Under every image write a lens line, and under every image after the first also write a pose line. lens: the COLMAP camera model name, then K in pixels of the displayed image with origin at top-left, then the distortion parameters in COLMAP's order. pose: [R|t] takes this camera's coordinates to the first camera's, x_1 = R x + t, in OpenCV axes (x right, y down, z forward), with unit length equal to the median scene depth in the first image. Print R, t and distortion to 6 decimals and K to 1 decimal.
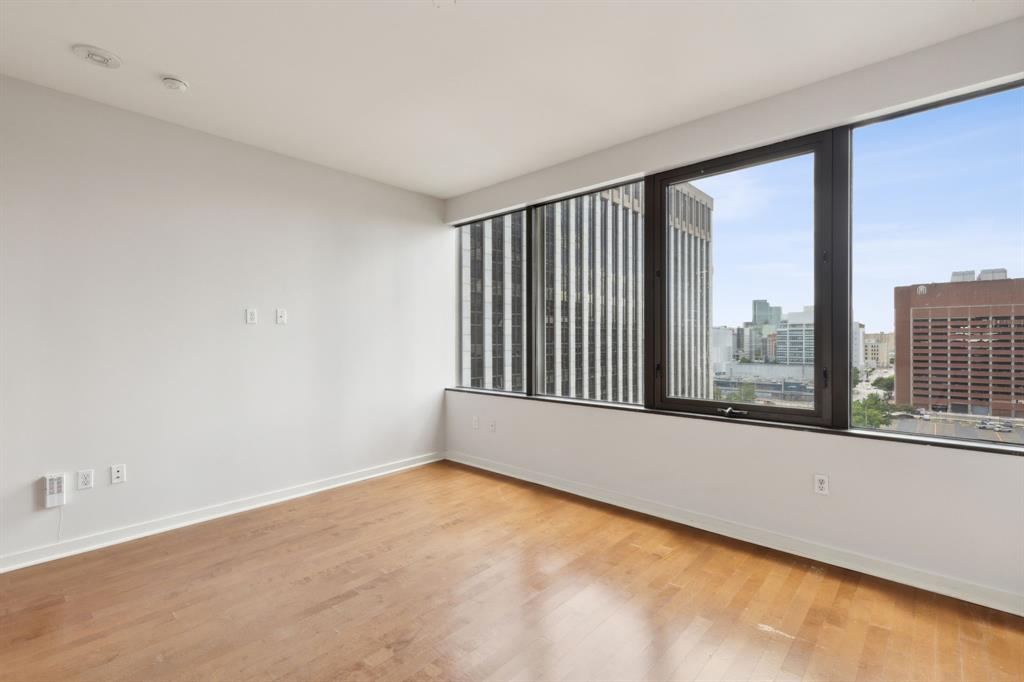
lens RADIAL K [[471.0, 0, 501.0], [0, 471.0, 341.4], [0, 0, 1]] dist [0.010612, -0.001900]
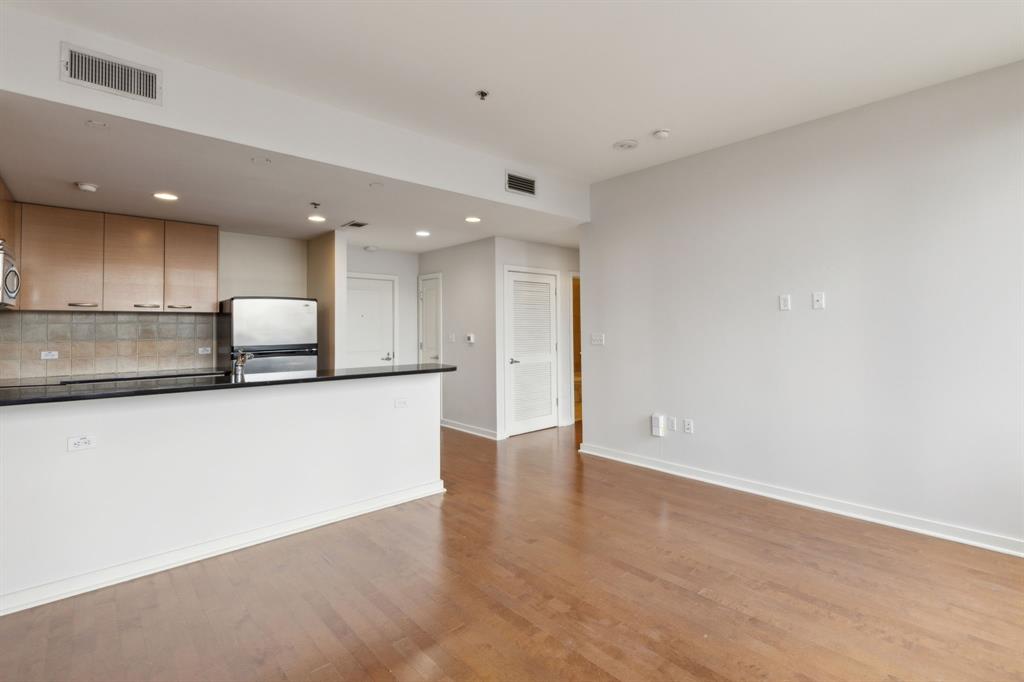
lens RADIAL K [[471.0, 0, 528.3], [0, 471.0, 314.0], [0, 0, 1]] dist [0.010612, -0.001900]
pose [[-0.065087, -0.024365, -0.997582, 0.217777], [0.003265, 0.999691, -0.024629, -0.003385], [0.997874, -0.004860, -0.064987, 0.239742]]
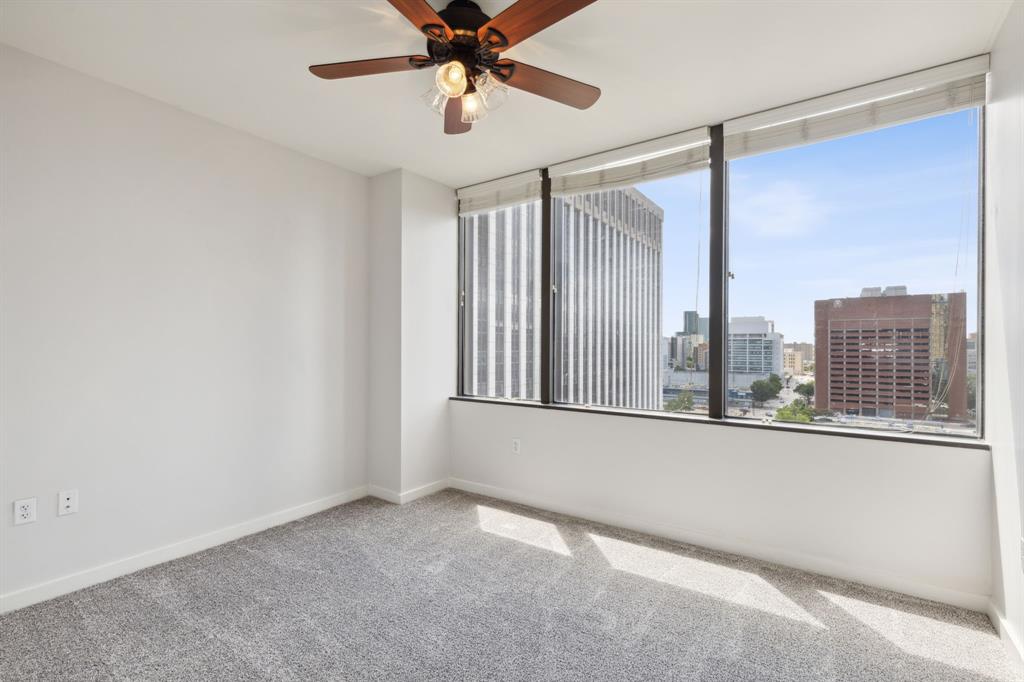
lens RADIAL K [[471.0, 0, 479.4], [0, 471.0, 358.3], [0, 0, 1]] dist [0.010612, -0.001900]
pose [[0.990992, 0.003854, 0.133869, -0.077057], [-0.006240, 0.999829, 0.017413, 0.003203], [-0.133779, -0.018091, 0.990846, 0.032422]]
